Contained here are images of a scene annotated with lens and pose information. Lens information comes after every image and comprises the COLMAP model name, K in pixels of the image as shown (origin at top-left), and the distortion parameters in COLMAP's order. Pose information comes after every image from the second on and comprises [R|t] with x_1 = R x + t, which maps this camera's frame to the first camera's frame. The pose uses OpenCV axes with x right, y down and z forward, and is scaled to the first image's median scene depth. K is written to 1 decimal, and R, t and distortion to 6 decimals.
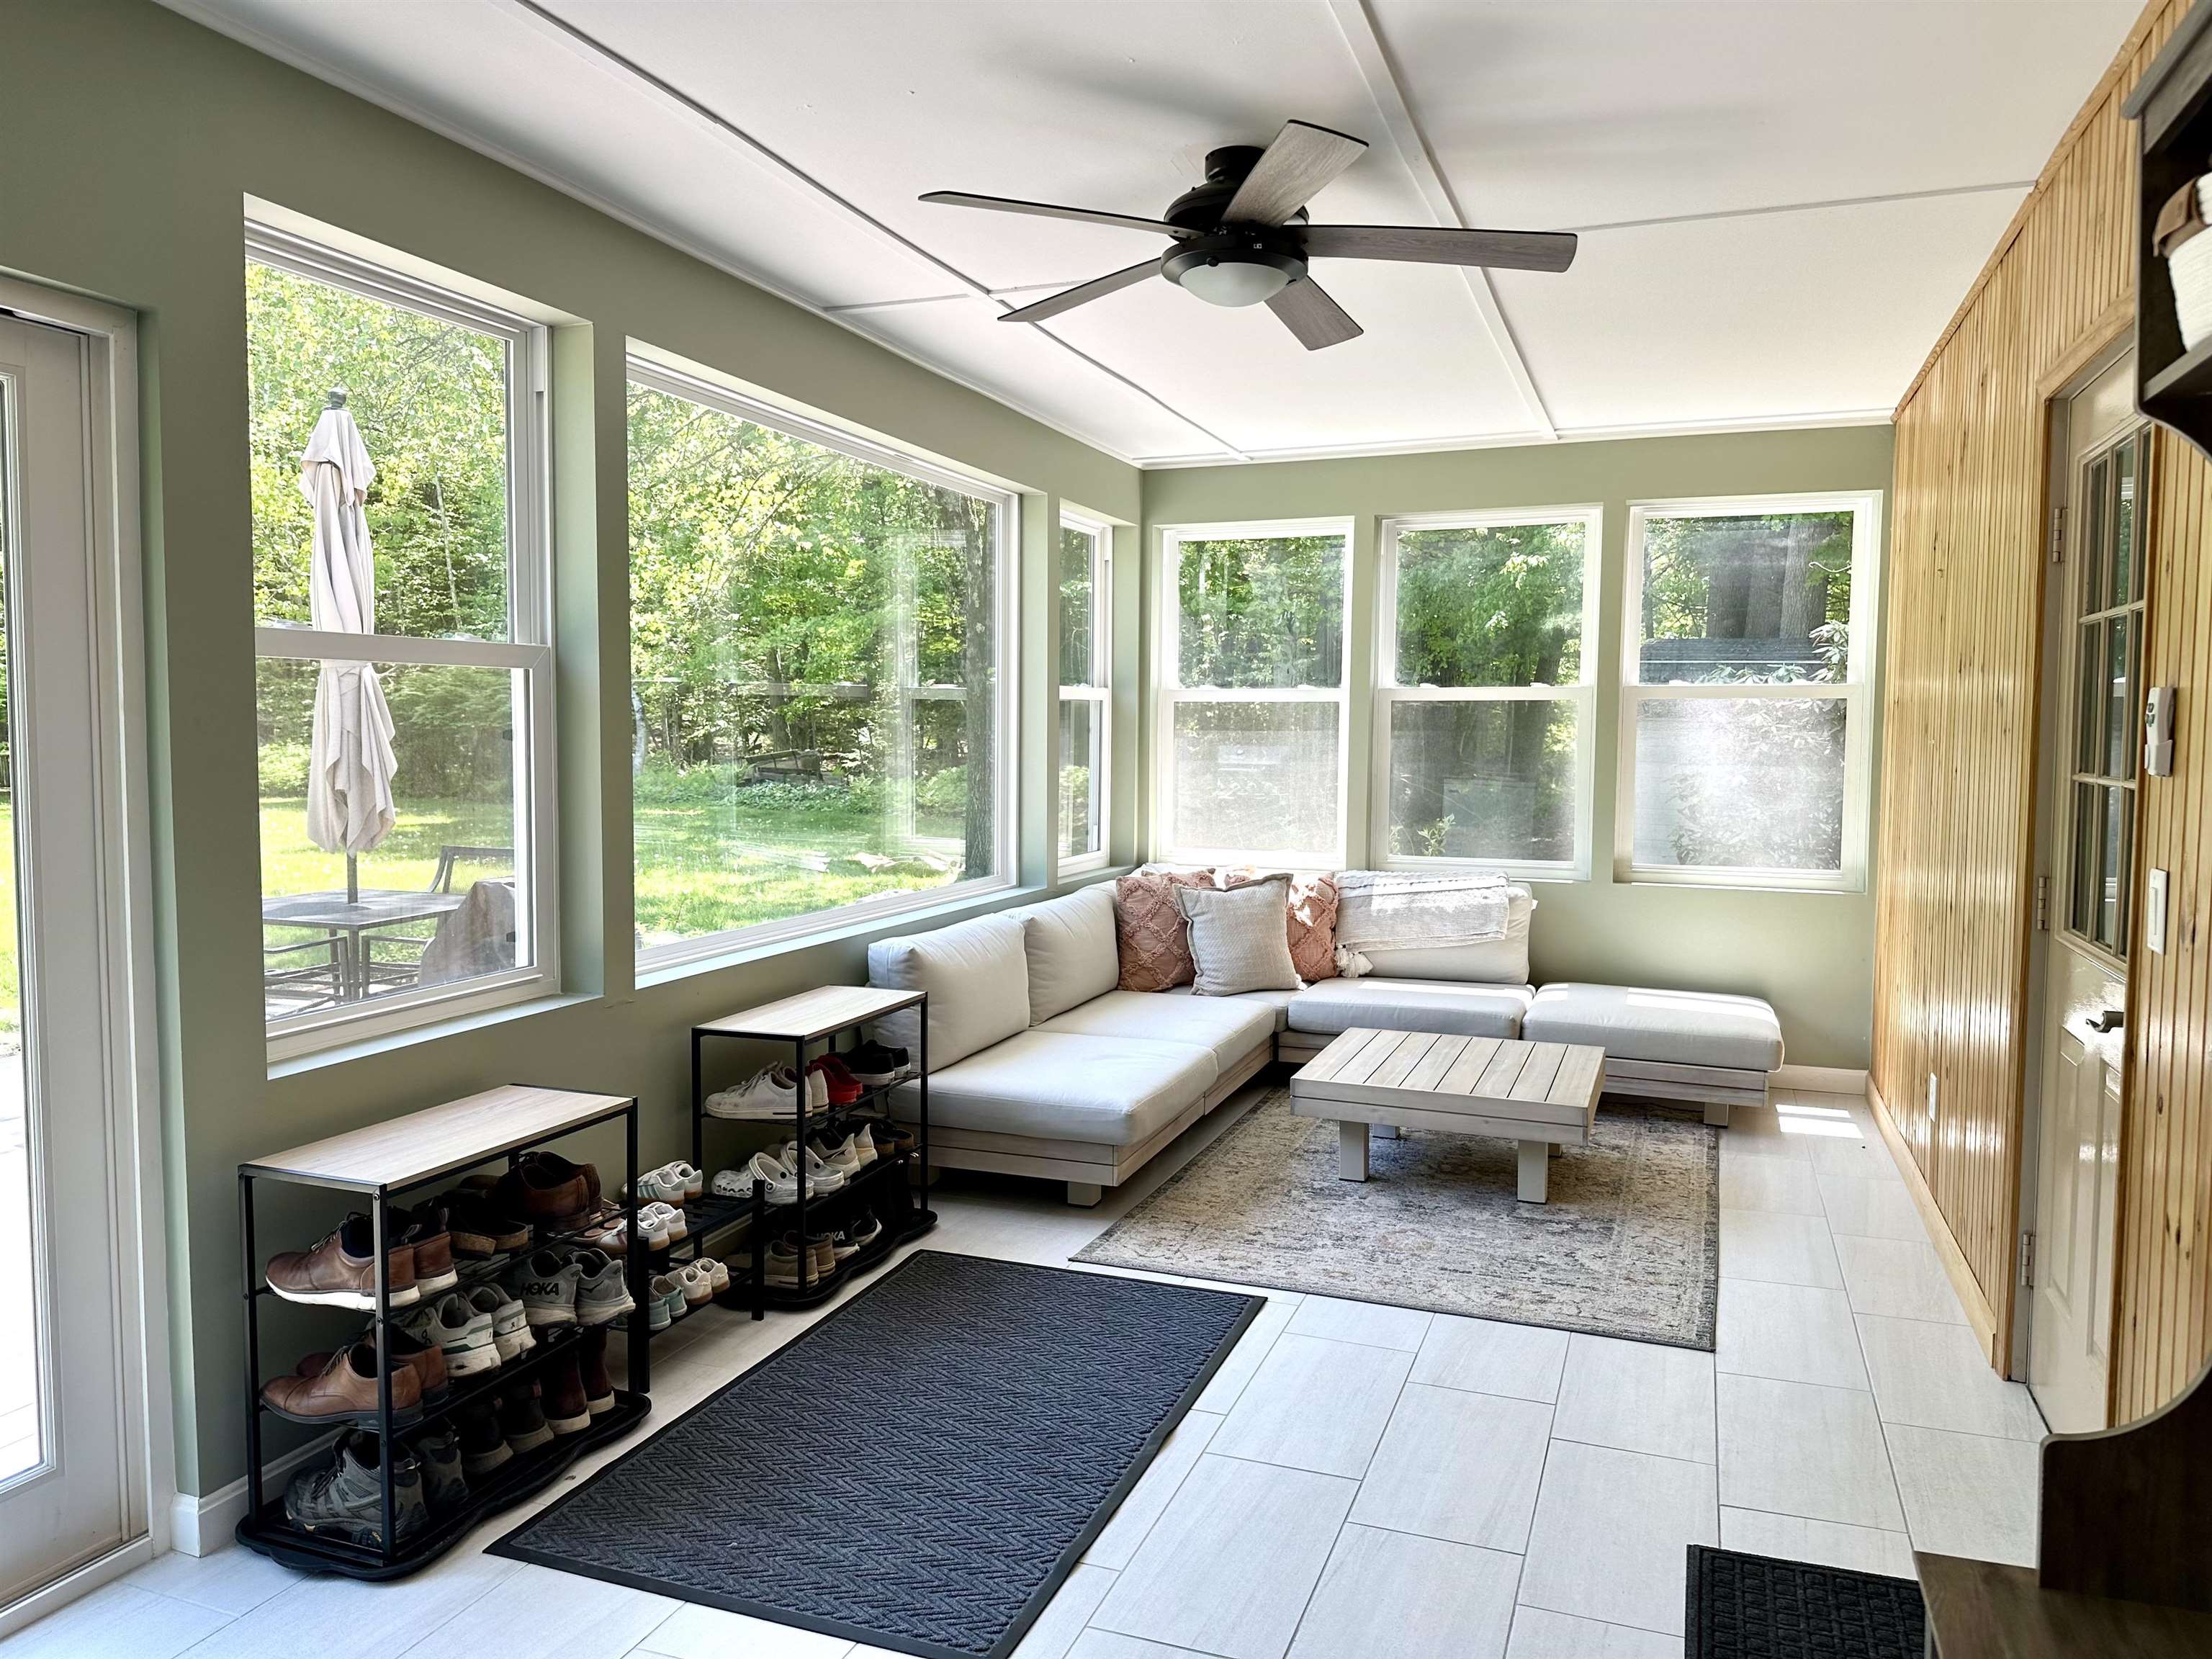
lens RADIAL K [[1578.5, 0, 1116.3], [0, 1578.5, 828.2], [0, 0, 1]] dist [0.090706, -0.017745]
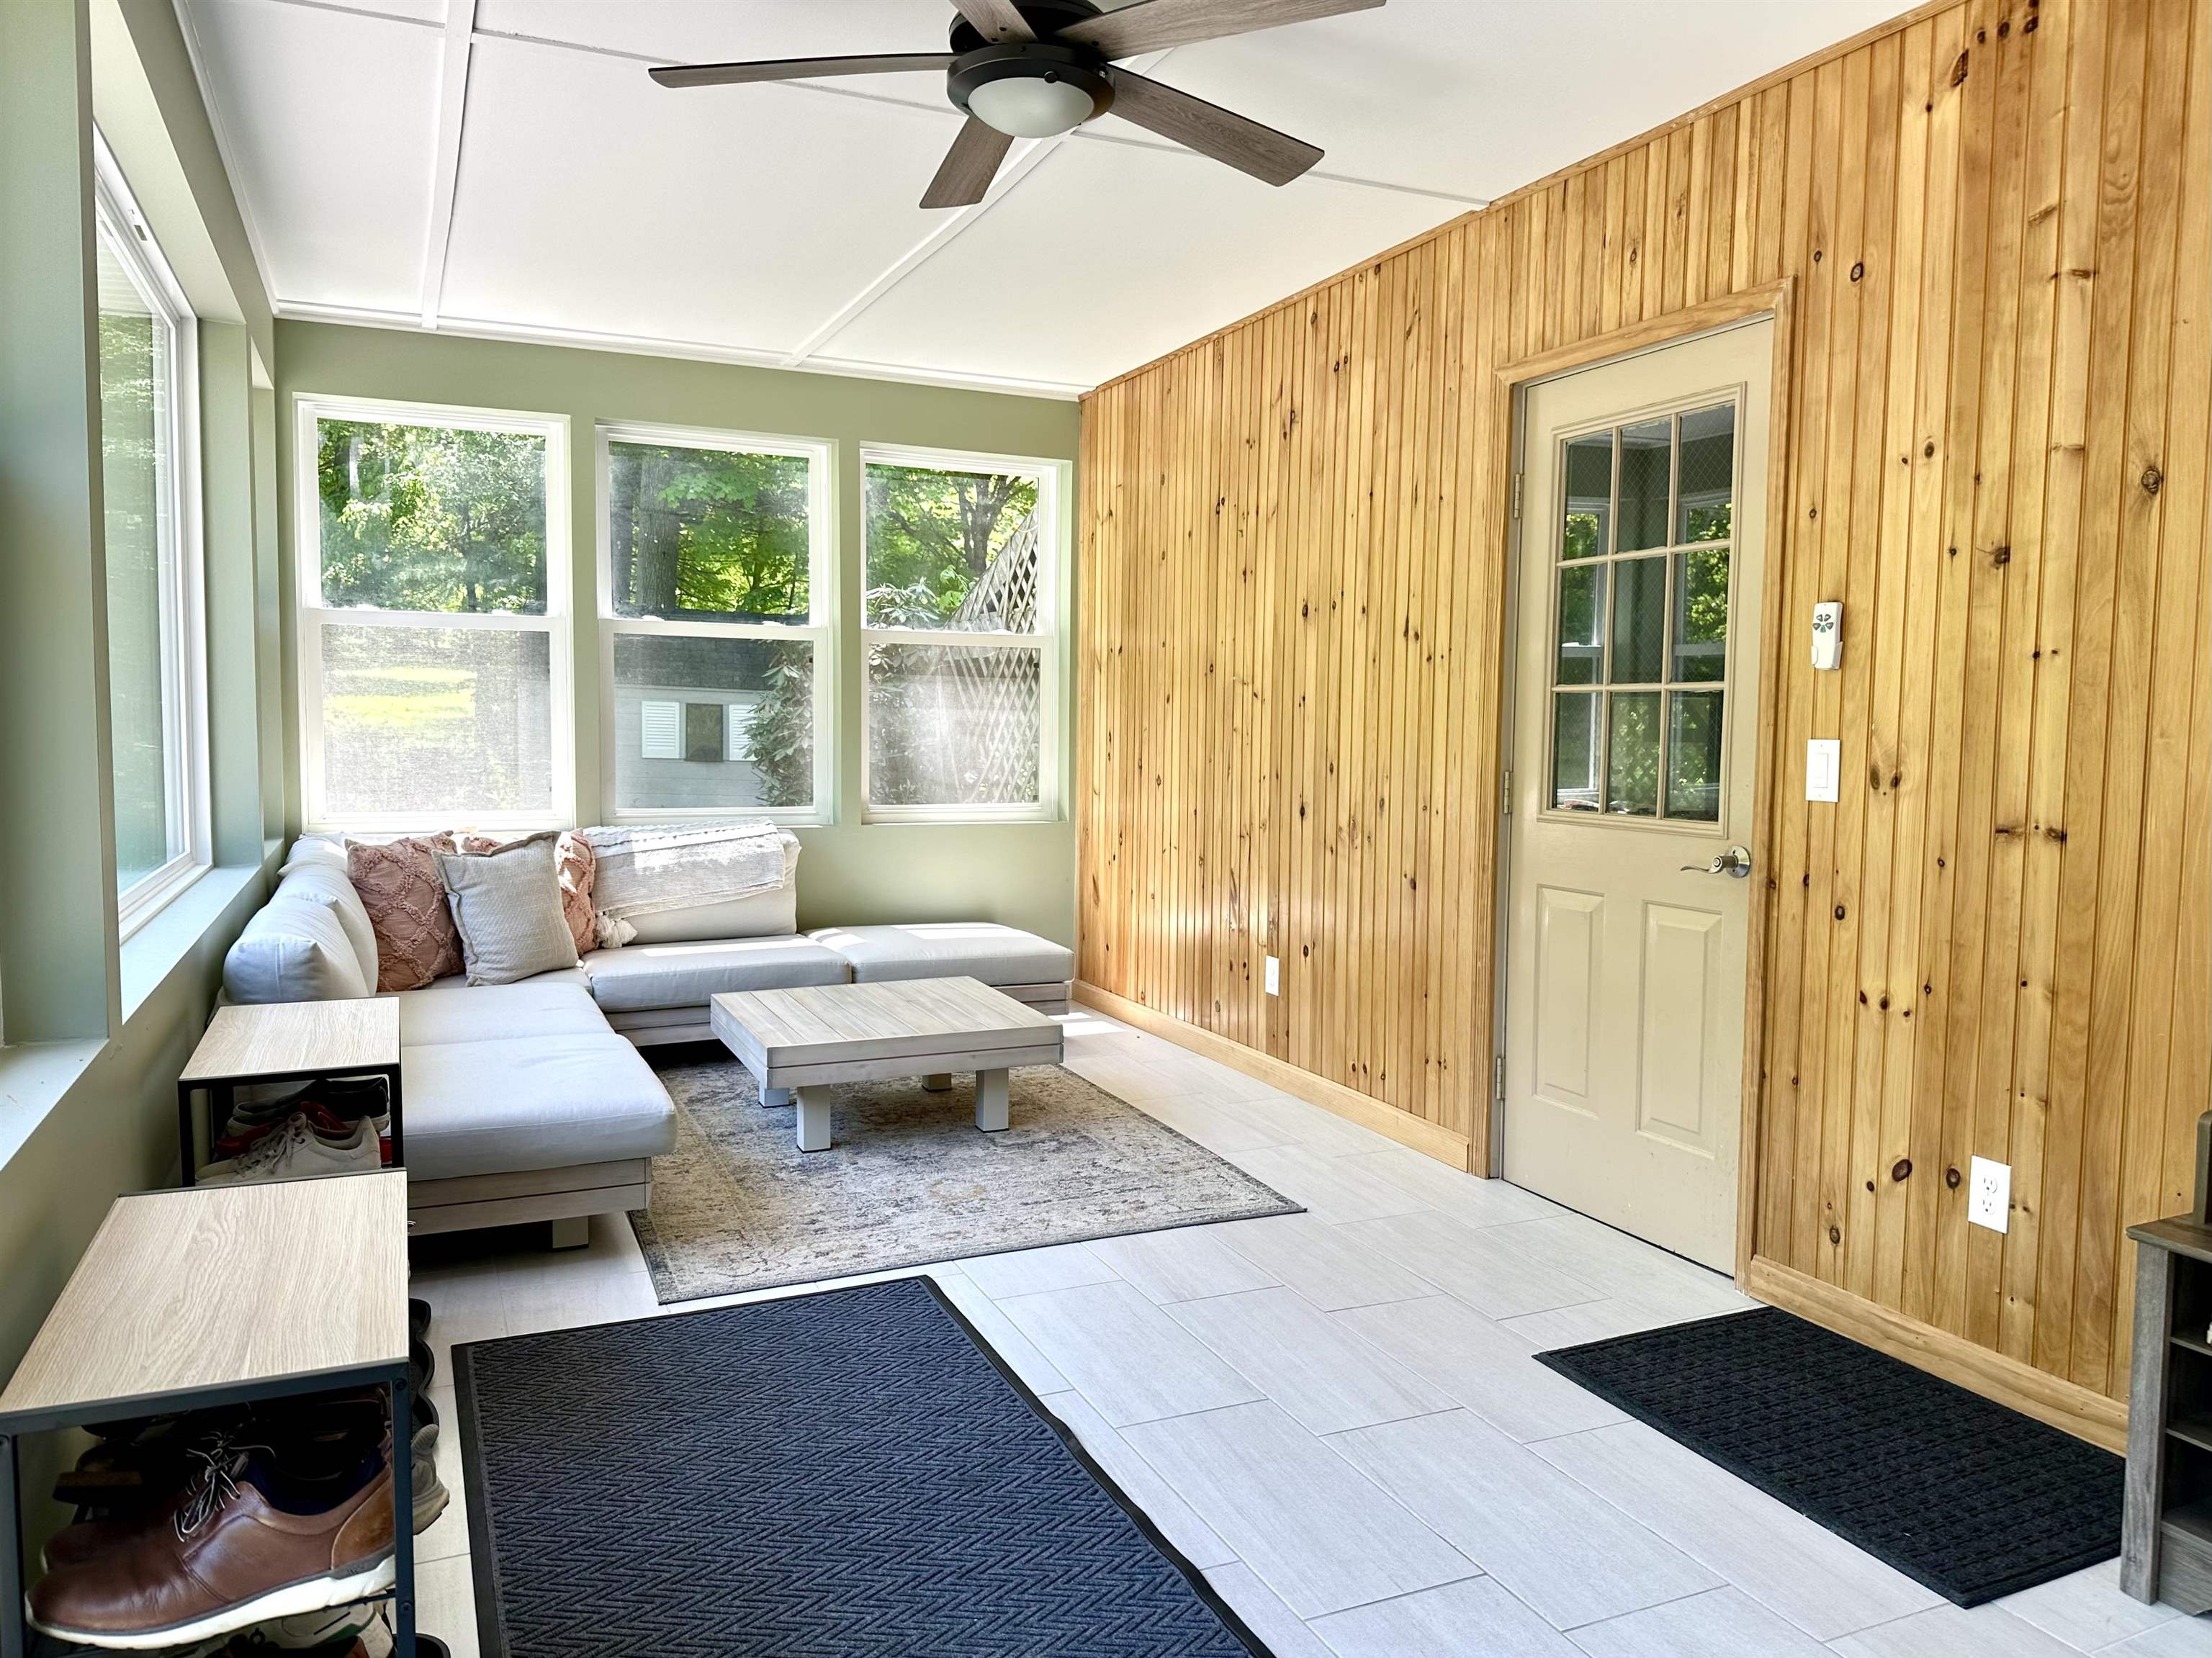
lens RADIAL K [[1578.3, 0, 1115.4], [0, 1578.3, 828.3], [0, 0, 1]] dist [0.090706, -0.017745]
pose [[0.710059, -0.052738, 0.702165, -0.375272], [0.044244, 0.998562, 0.030257, 0.019301], [-0.702751, 0.009582, 0.711371, 0.245233]]
